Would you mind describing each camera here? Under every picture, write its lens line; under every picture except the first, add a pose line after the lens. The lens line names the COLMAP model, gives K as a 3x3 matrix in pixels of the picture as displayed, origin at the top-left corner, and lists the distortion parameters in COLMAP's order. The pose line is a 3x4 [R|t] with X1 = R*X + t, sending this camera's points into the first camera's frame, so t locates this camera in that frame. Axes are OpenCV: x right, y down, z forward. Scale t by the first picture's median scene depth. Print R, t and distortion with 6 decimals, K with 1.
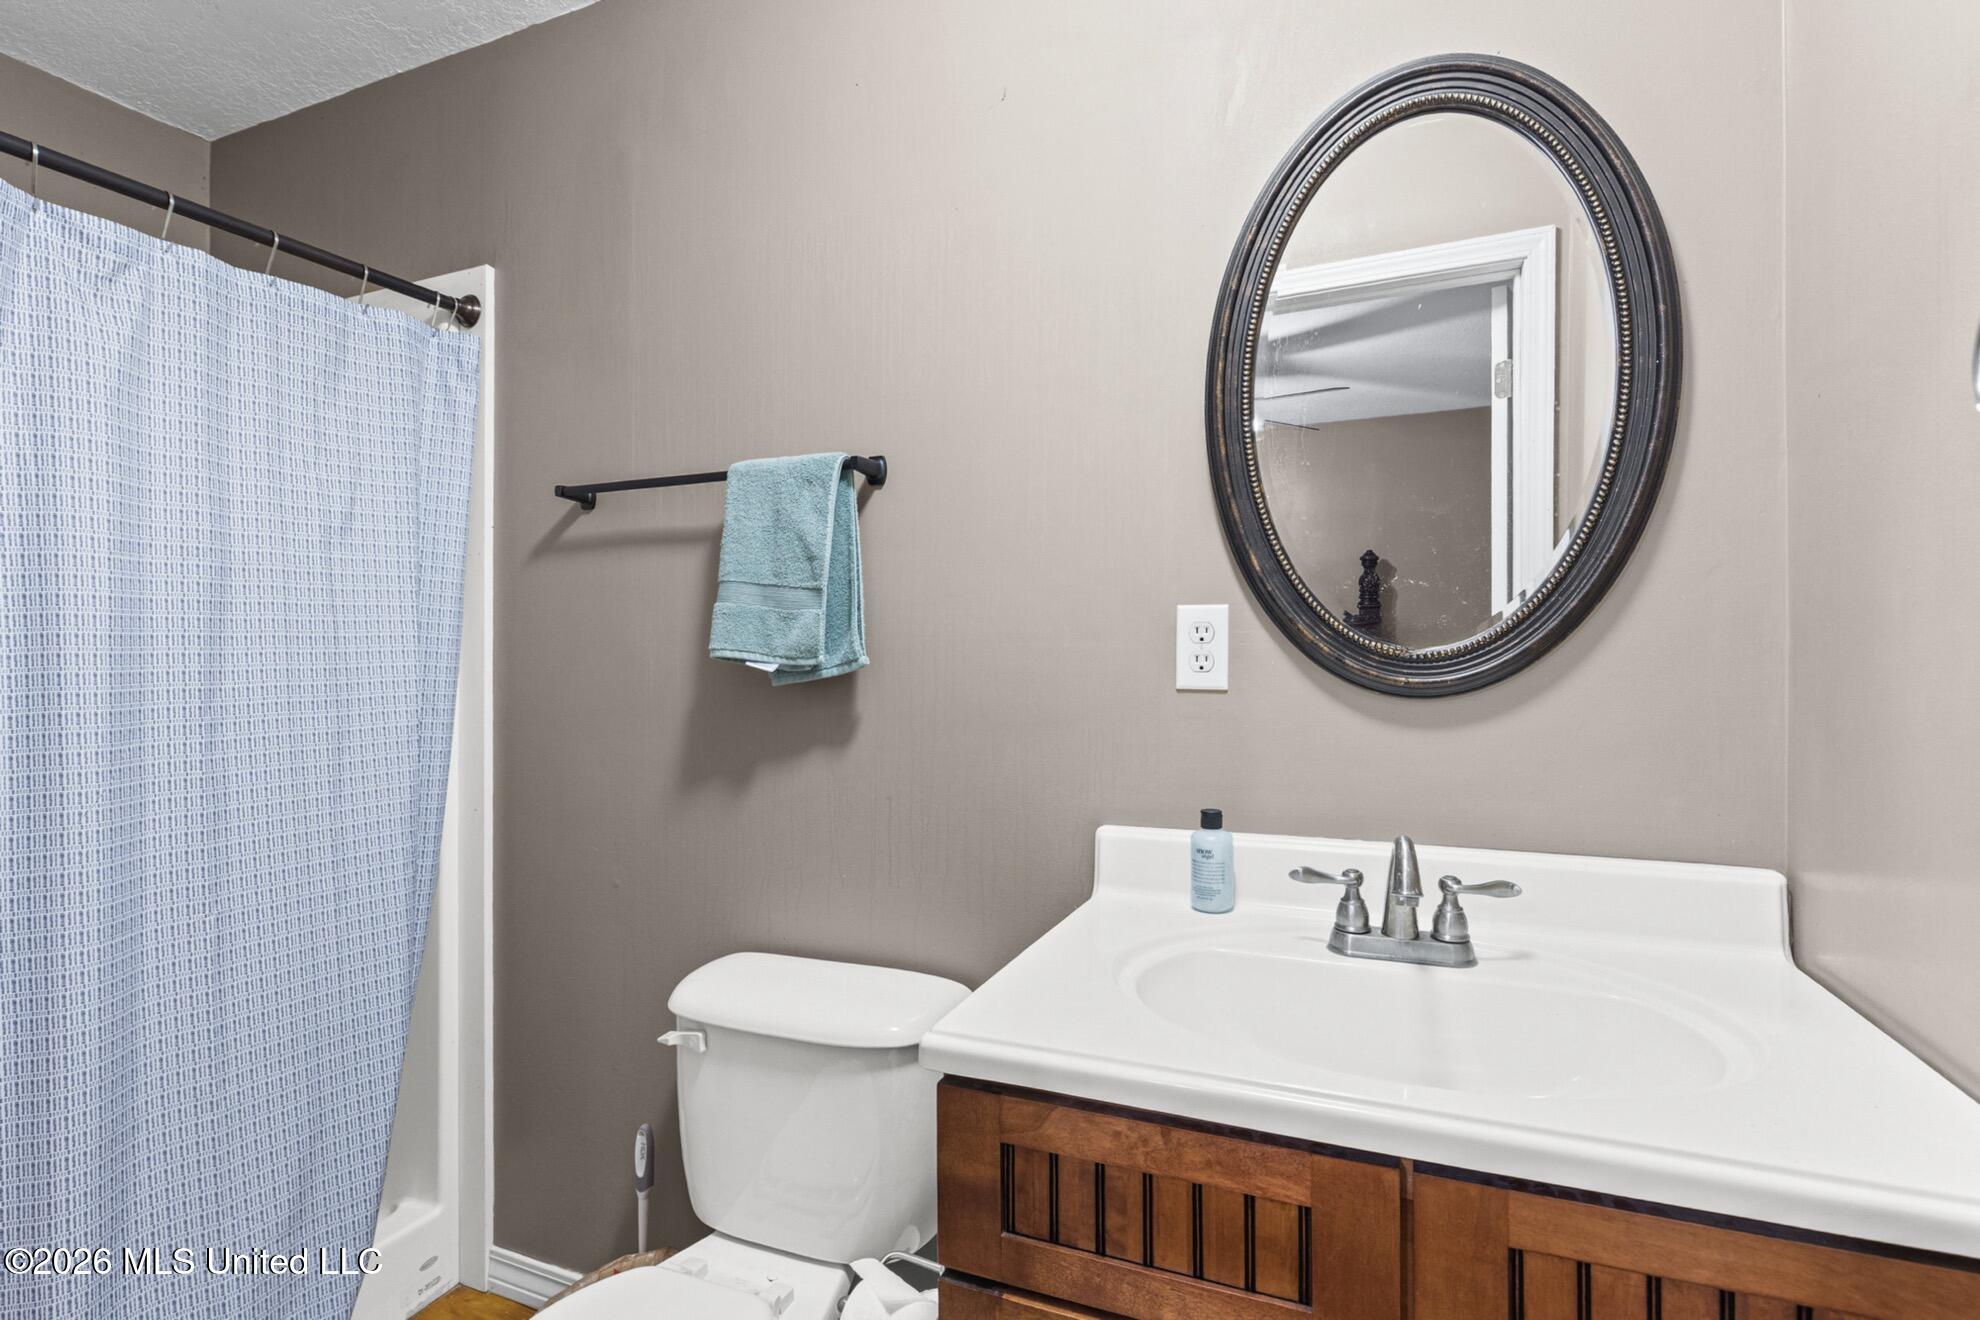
lens RADIAL K [[904.7, 0, 998.8], [0, 904.7, 658.3], [0, 0, 1]] dist [-0.010346, 0.000967]
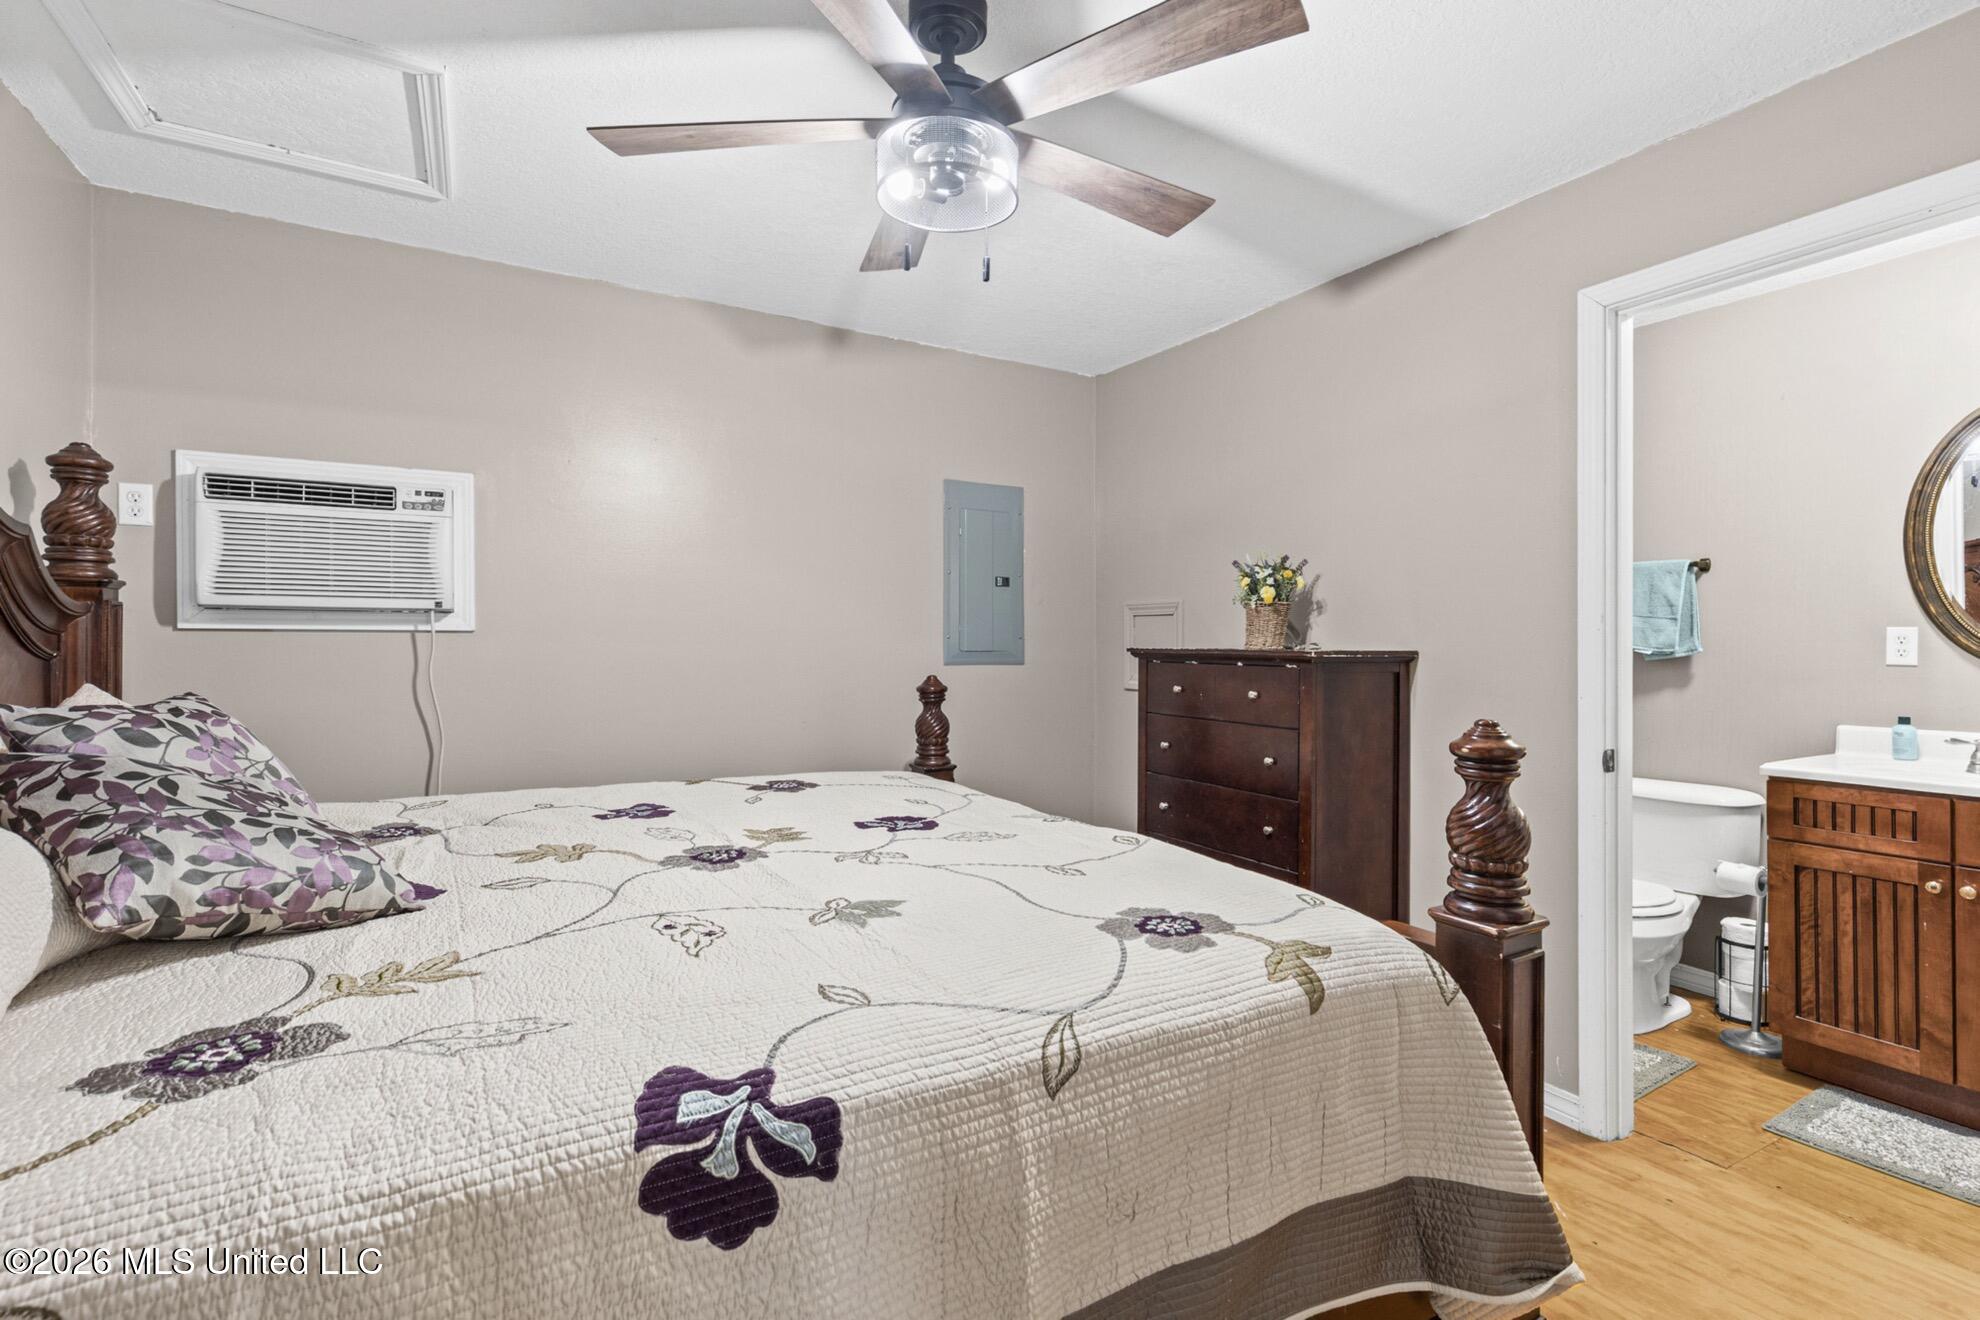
lens RADIAL K [[904.7, 0, 971.9], [0, 904.7, 643.0], [0, 0, 1]] dist [-0.010346, 0.000967]
pose [[0.782175, 0.007713, -0.623011, -0.205373], [-0.006047, 0.999970, 0.004789, -0.017165], [0.623030, 0.000022, 0.782198, -2.293459]]
